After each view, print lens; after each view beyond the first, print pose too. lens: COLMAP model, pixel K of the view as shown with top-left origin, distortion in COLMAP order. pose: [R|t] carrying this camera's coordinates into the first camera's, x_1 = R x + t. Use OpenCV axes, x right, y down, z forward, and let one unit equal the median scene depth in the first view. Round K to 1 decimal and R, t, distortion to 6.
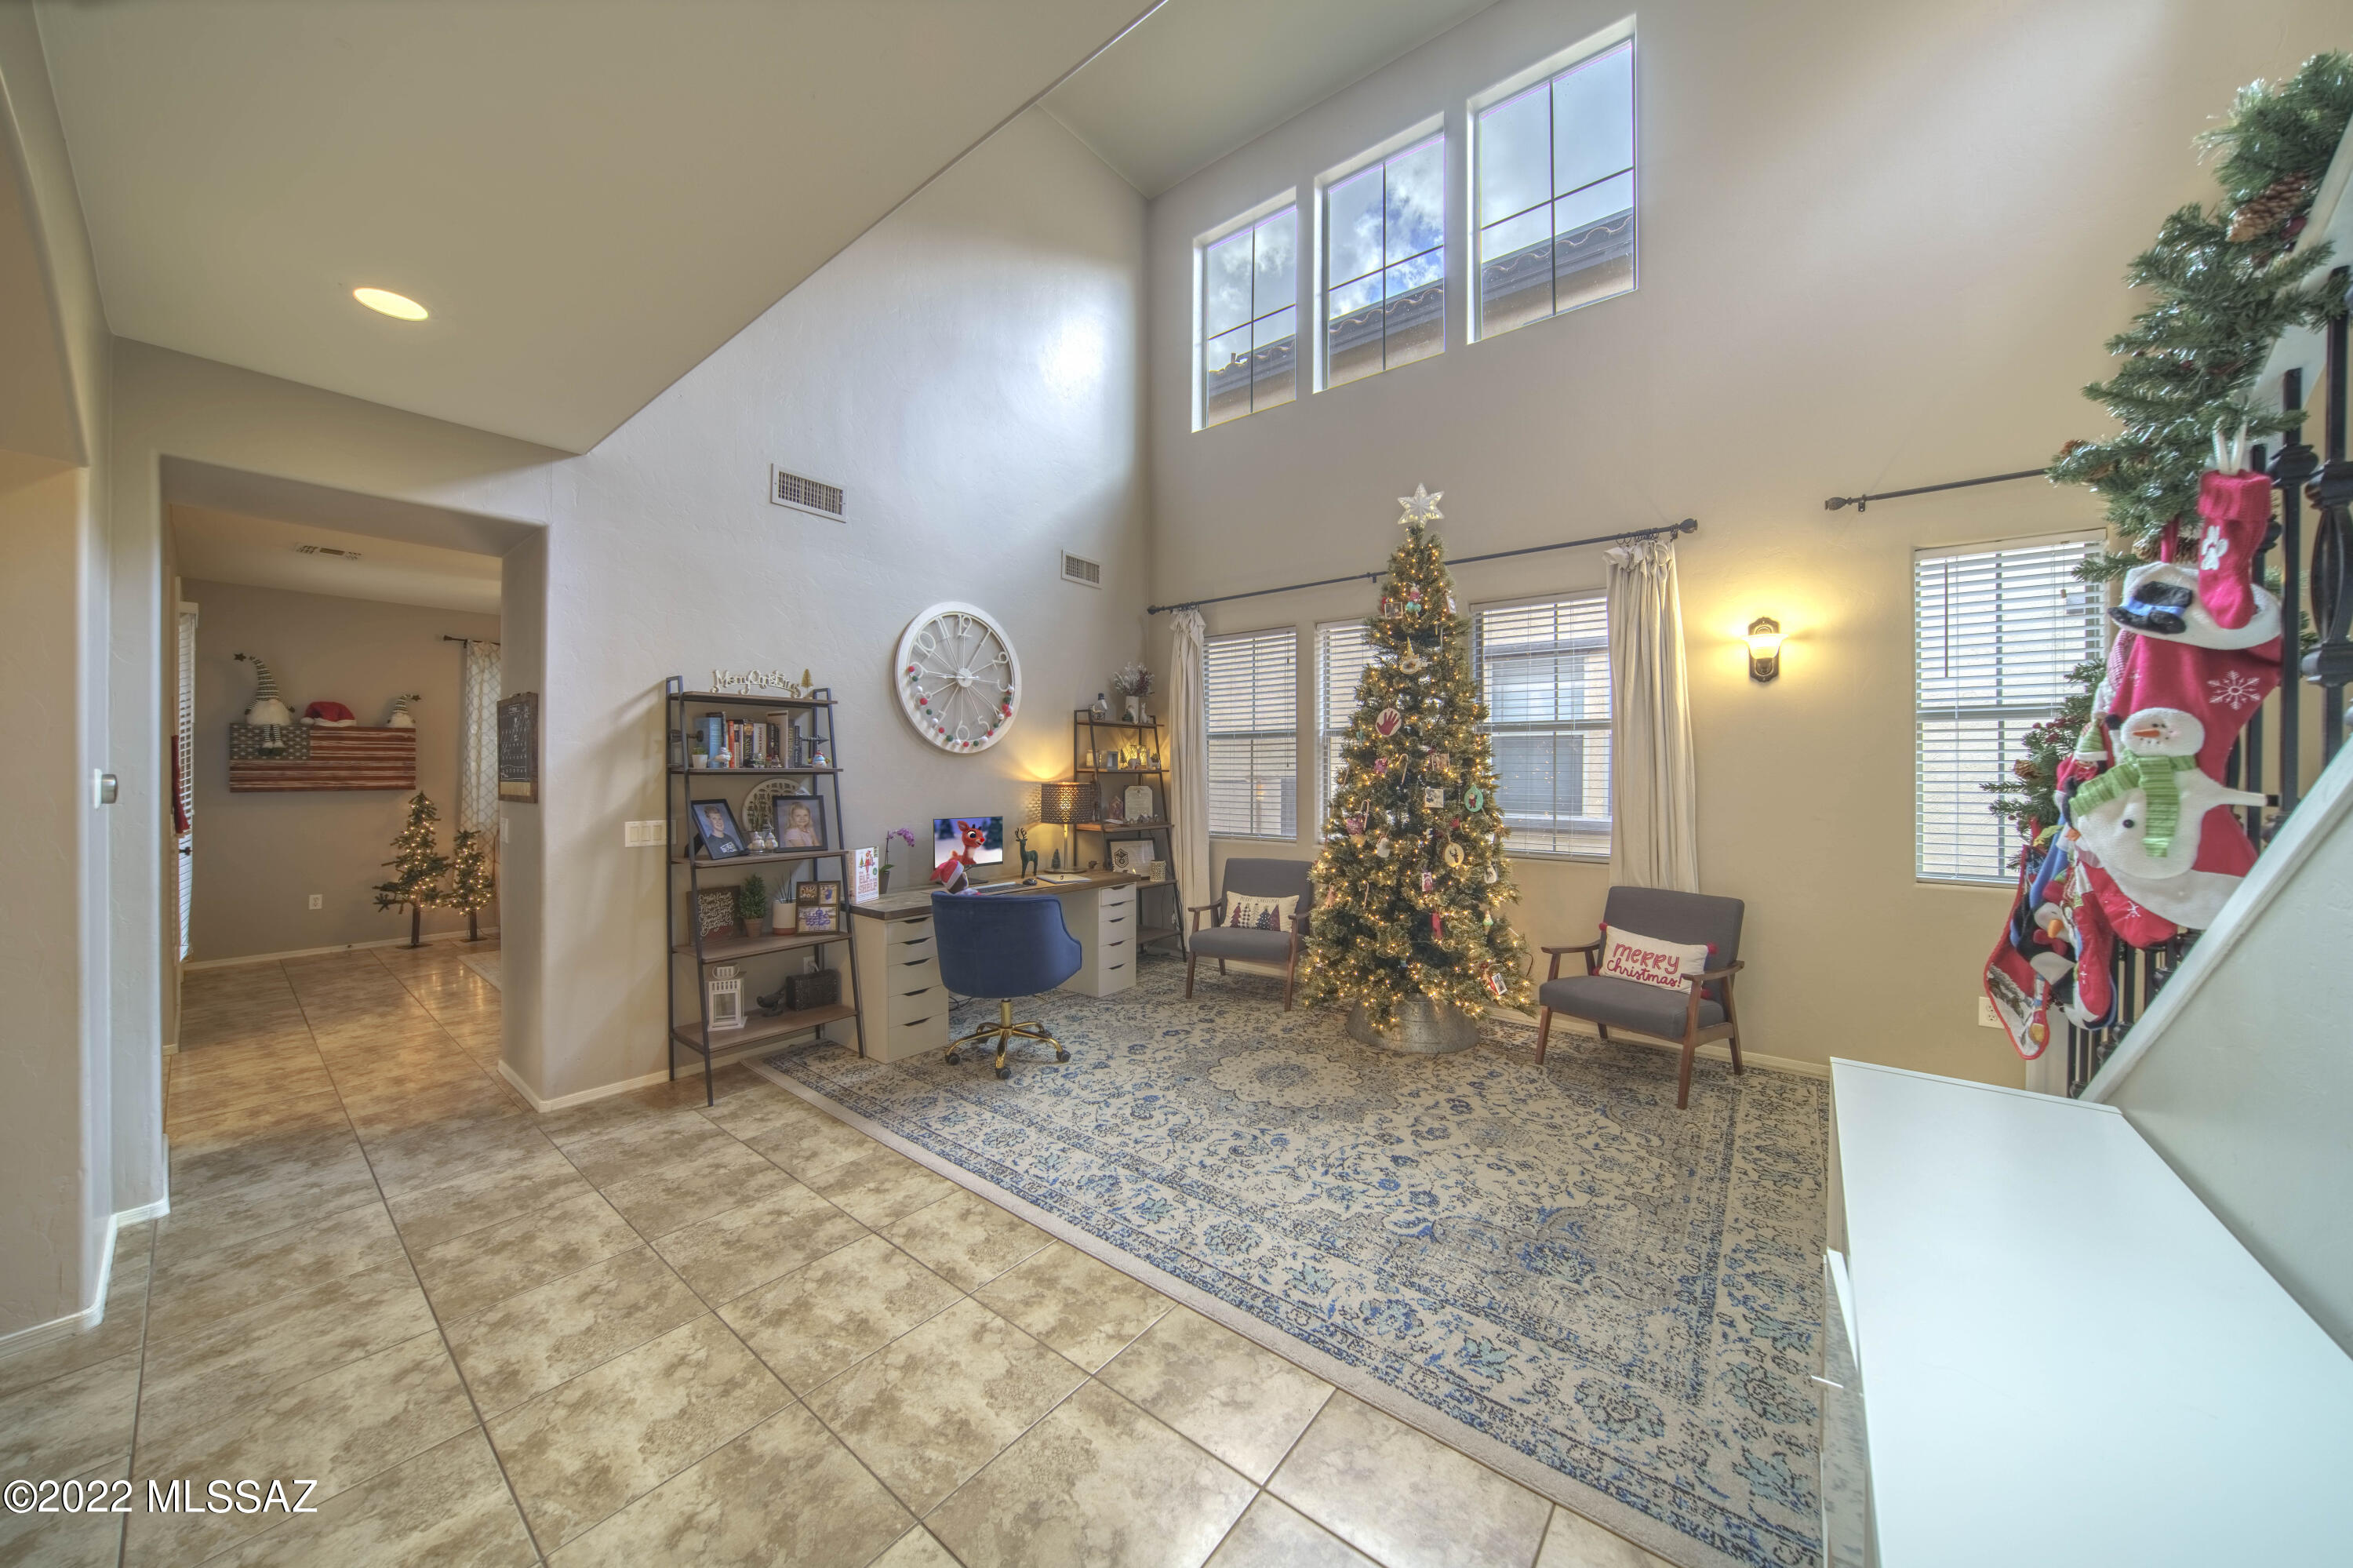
lens RADIAL K [[788.3, 0, 1192.8], [0, 788.3, 778.0], [0, 0, 1]] dist [-0.013938, 0.002390]
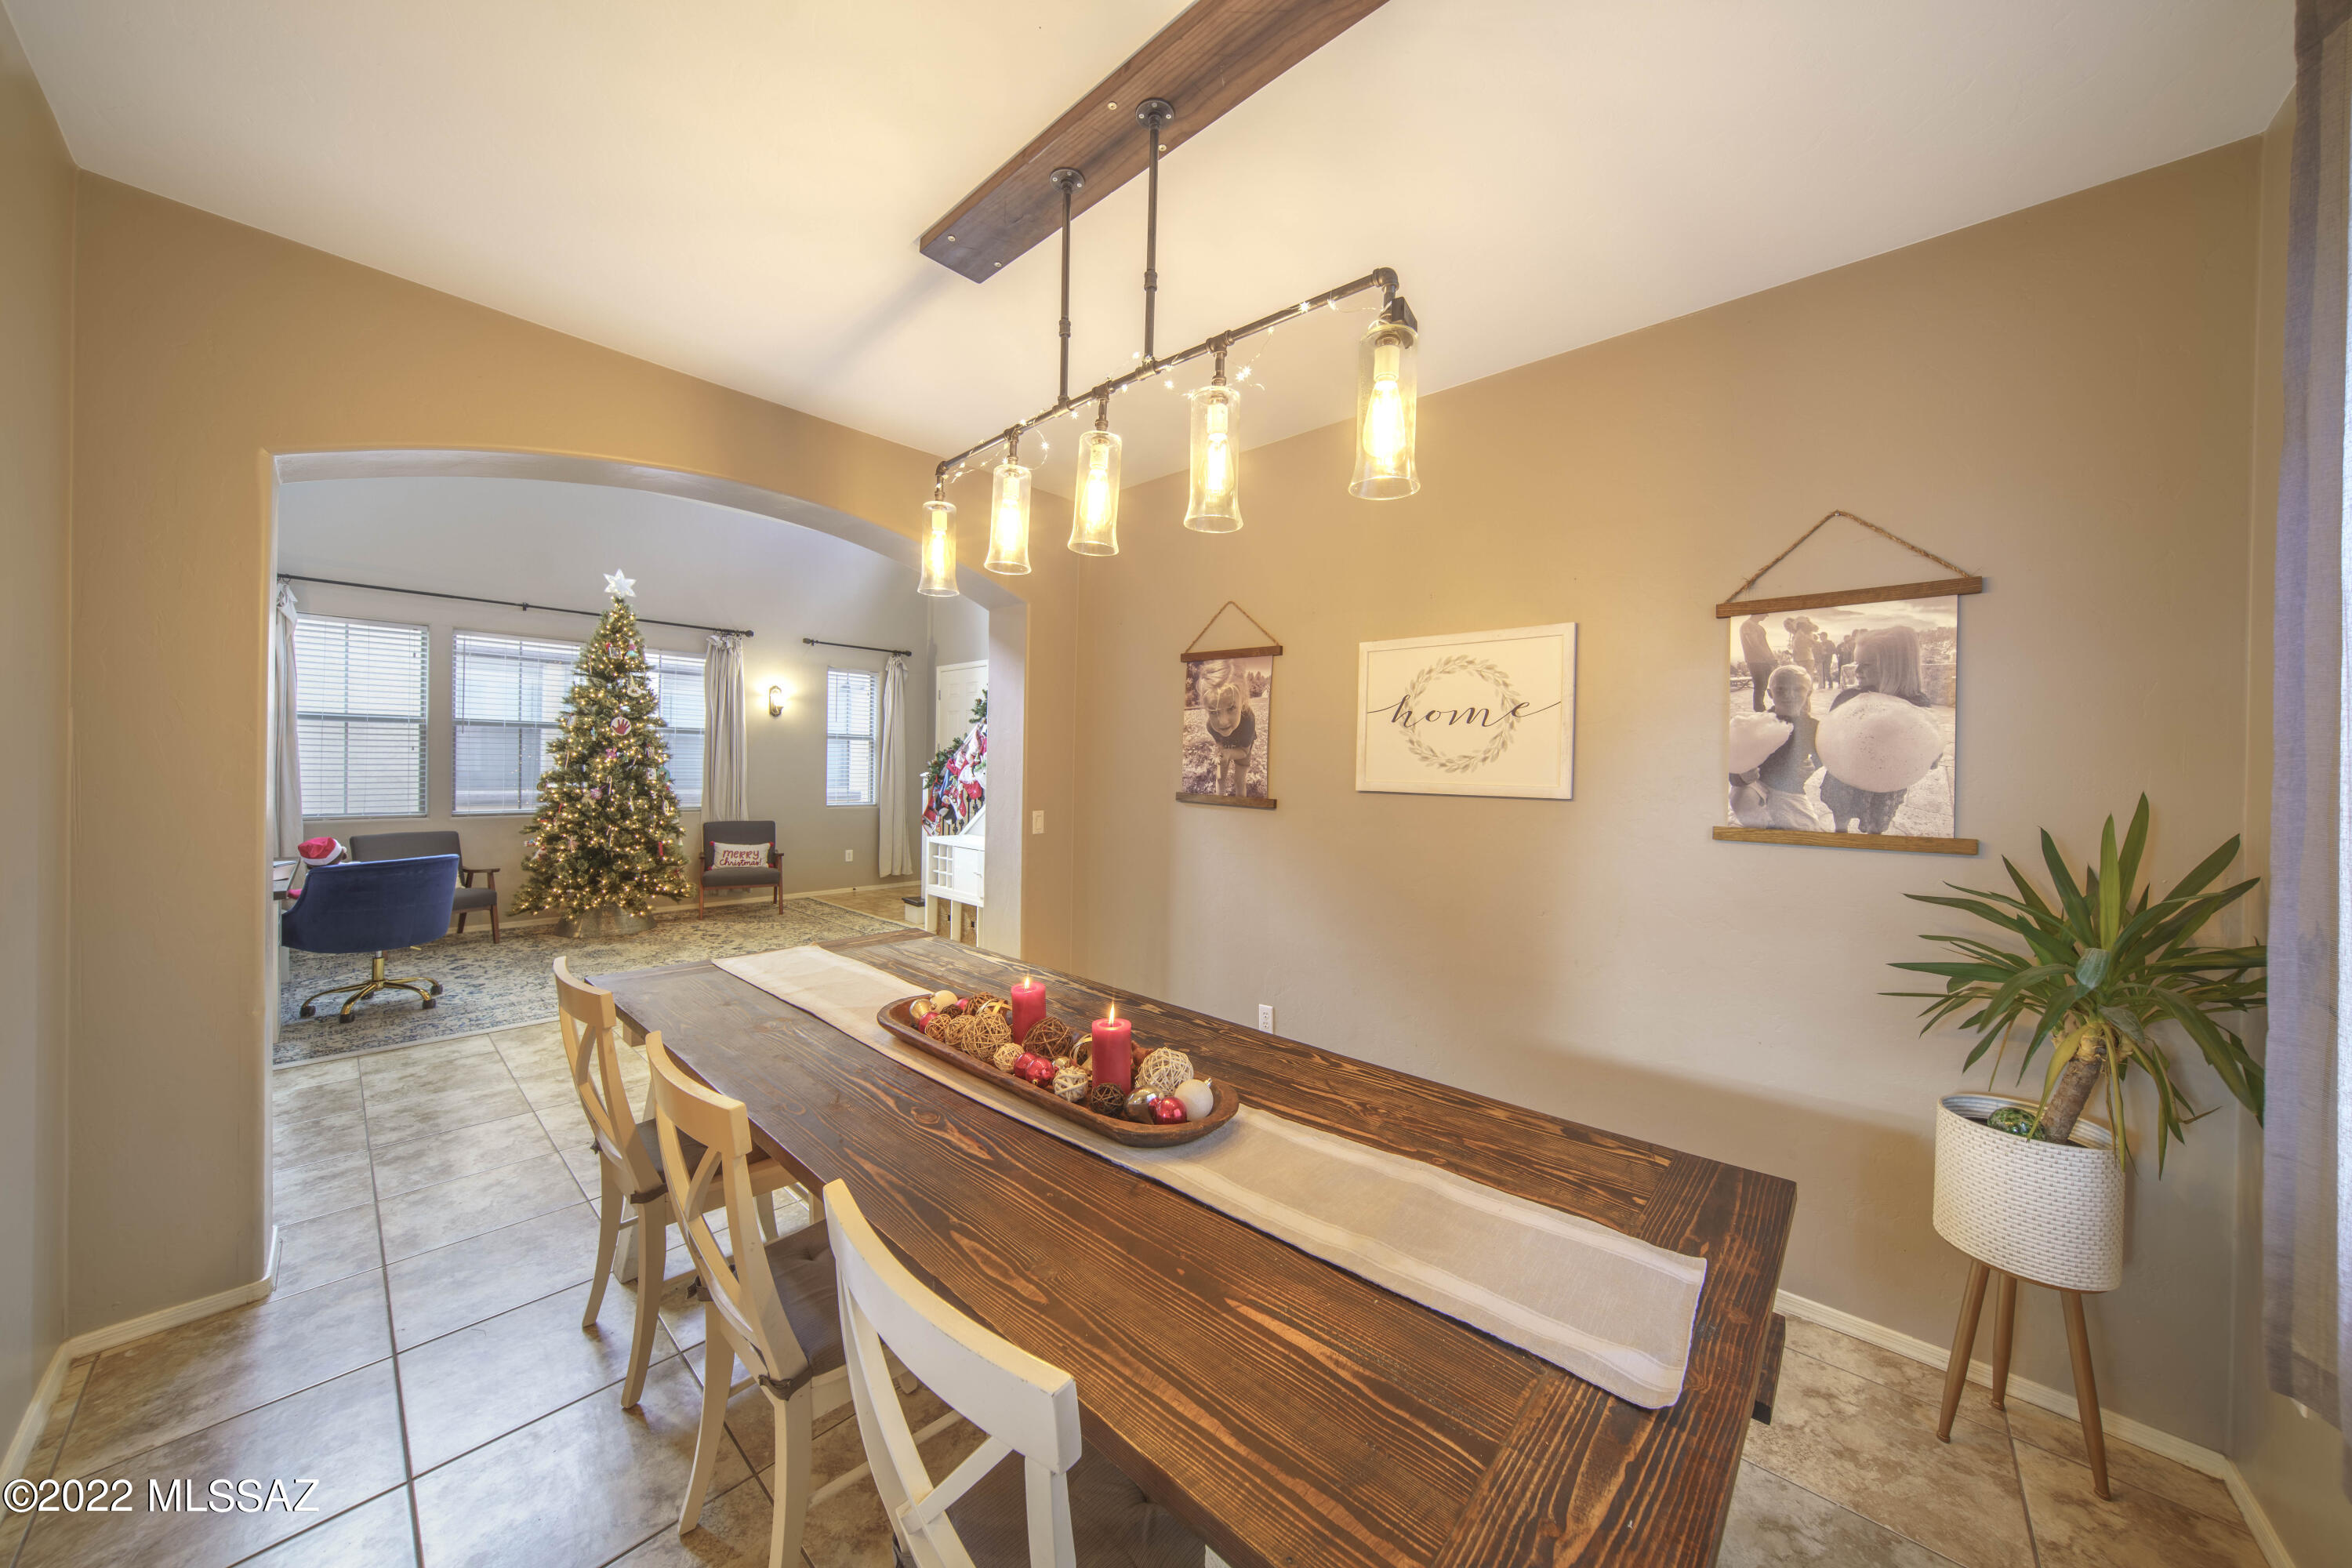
lens RADIAL K [[787.9, 0, 1173.5], [0, 787.9, 773.6], [0, 0, 1]] dist [-0.013938, 0.002390]
pose [[0.076768, -0.011675, 0.996981, -1.638761], [-0.007745, 0.999894, 0.012305, -0.004693], [-0.997019, -0.008666, 0.076669, -0.277957]]
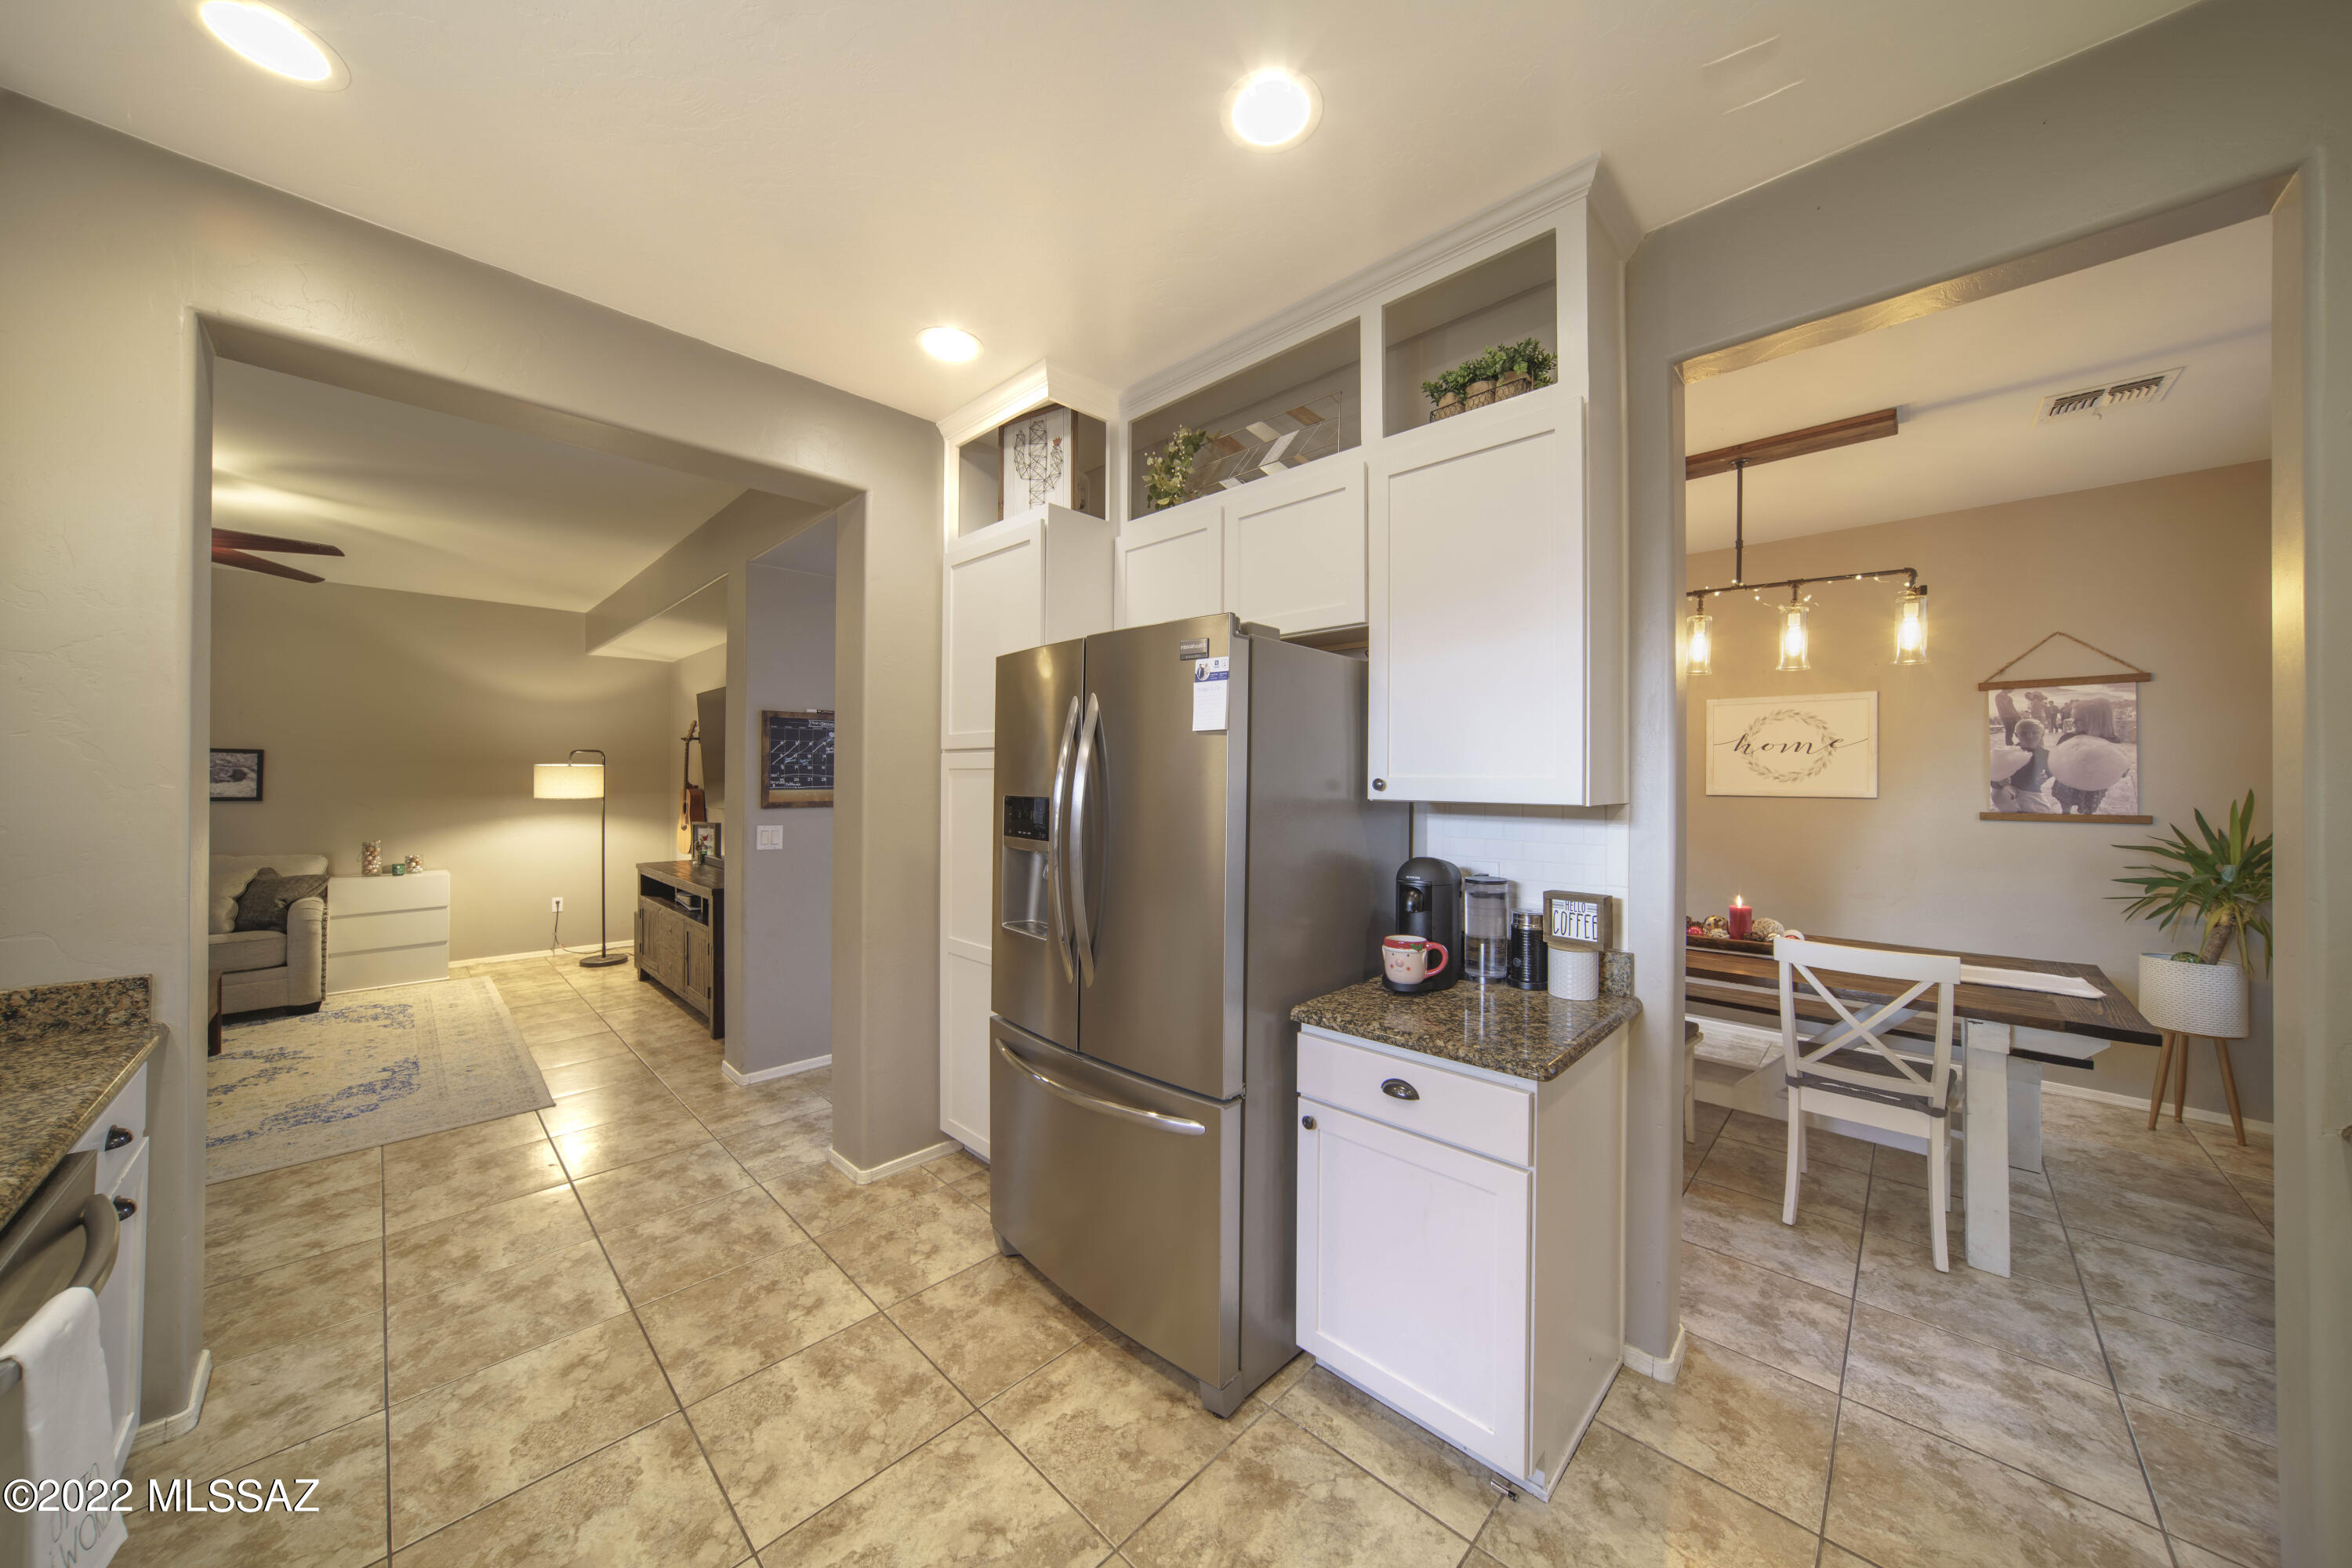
lens RADIAL K [[787.9, 0, 1165.5], [0, 787.9, 773.9], [0, 0, 1]] dist [-0.013938, 0.002390]
pose [[0.110490, 0.004176, 0.993868, -2.342866], [0.005280, 0.999975, -0.004788, -0.013740], [-0.993863, 0.005777, 0.110465, 0.537424]]
